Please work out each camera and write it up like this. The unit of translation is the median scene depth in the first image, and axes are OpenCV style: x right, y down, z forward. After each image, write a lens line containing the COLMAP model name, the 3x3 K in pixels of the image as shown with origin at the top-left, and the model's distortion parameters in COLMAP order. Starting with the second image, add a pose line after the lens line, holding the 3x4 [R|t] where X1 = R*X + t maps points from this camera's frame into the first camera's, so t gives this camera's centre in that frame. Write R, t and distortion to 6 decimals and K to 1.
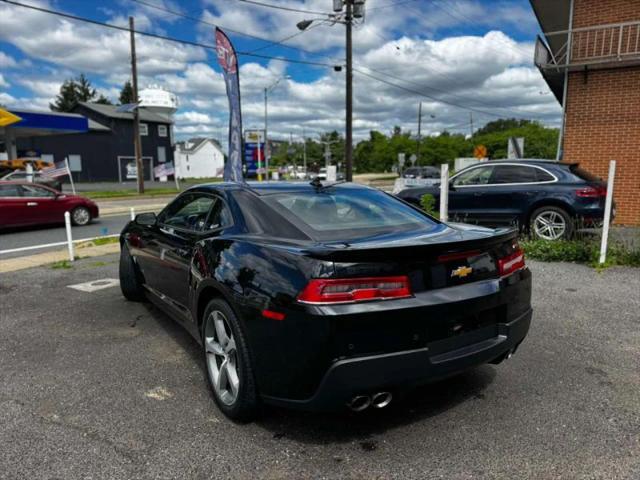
lens RADIAL K [[447.9, 0, 317.3], [0, 447.9, 241.6], [0, 0, 1]] dist [0.001760, -0.006013]
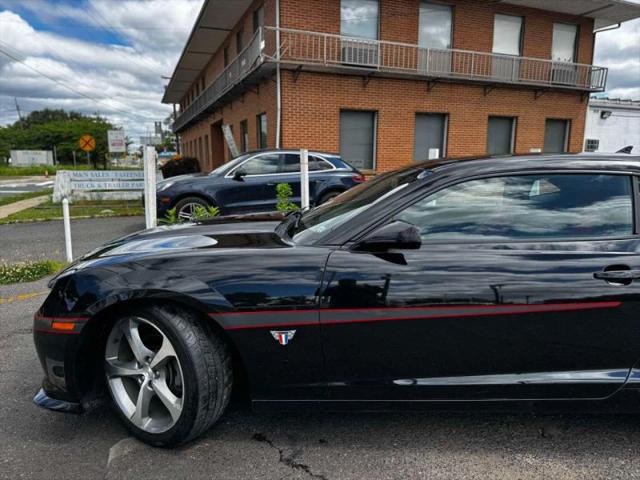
lens RADIAL K [[452.5, 0, 318.1], [0, 452.5, 240.5], [0, 0, 1]] dist [0.038394, -0.053408]
pose [[0.605781, -0.126324, 0.785539, -0.305395], [0.122963, 0.990318, 0.064430, -0.031907], [-0.786072, 0.057561, 0.615449, 0.298212]]
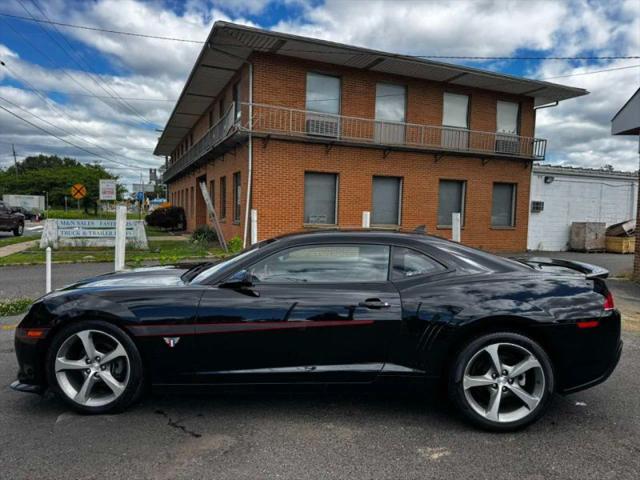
lens RADIAL K [[448.7, 0, 318.7], [0, 448.7, 240.5], [0, 0, 1]] dist [0.063570, -0.089861]
pose [[0.588191, -0.027880, 0.808242, -0.355470], [0.101979, 0.993985, -0.039927, -0.027139], [-0.802267, 0.105909, 0.587496, 0.165843]]
